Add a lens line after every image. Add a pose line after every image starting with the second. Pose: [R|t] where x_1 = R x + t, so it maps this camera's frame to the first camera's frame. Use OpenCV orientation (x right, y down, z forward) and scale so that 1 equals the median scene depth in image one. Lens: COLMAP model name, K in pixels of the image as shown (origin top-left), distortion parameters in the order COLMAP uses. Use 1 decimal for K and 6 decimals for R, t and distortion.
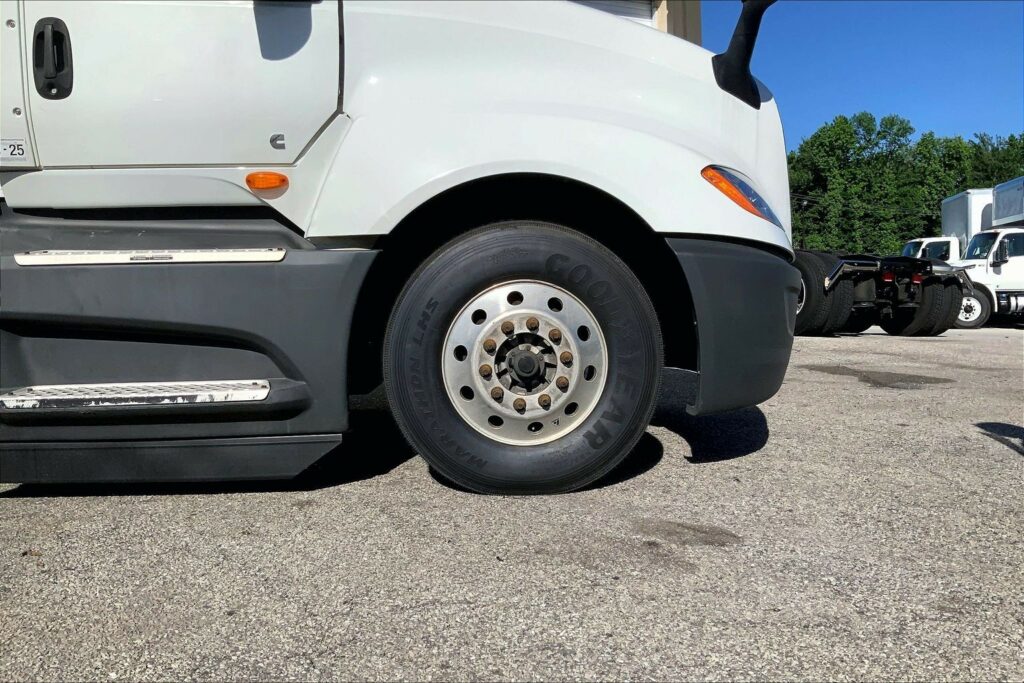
lens RADIAL K [[887.1, 0, 512.0], [0, 887.1, 341.5], [0, 0, 1]] dist [-0.002585, -0.013705]
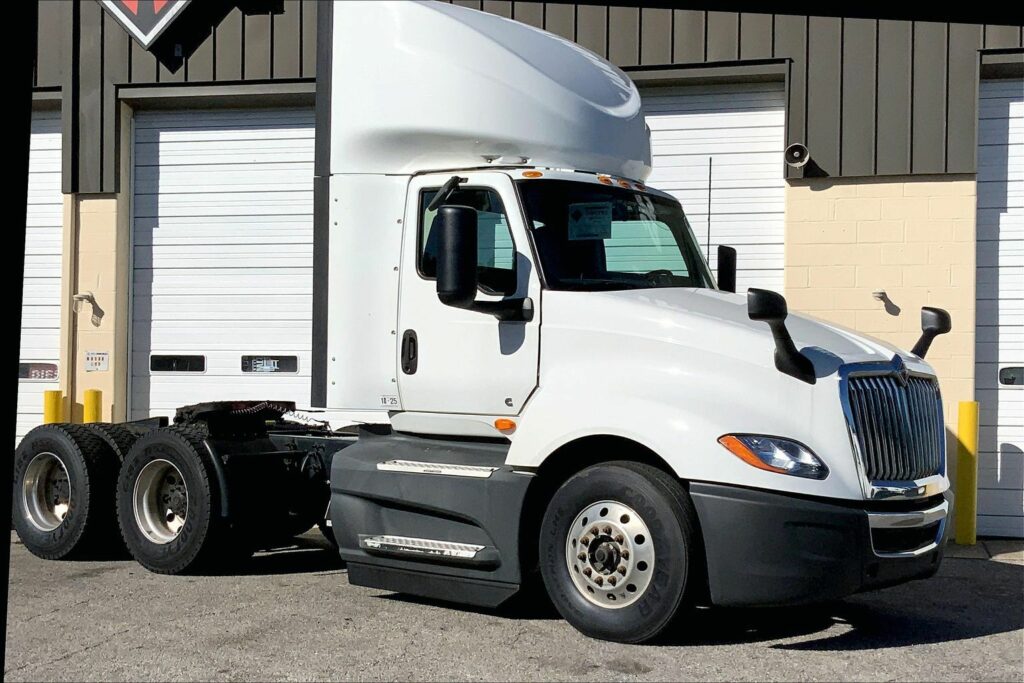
lens RADIAL K [[1472.1, 0, 512.0], [0, 1472.1, 341.5], [0, 0, 1]] dist [0.027947, 0.017019]
pose [[0.754136, 0.021105, -0.656379, 1.594674], [-0.078692, 0.995186, -0.058413, -0.185382], [0.651986, 0.095703, 0.752167, -1.107195]]
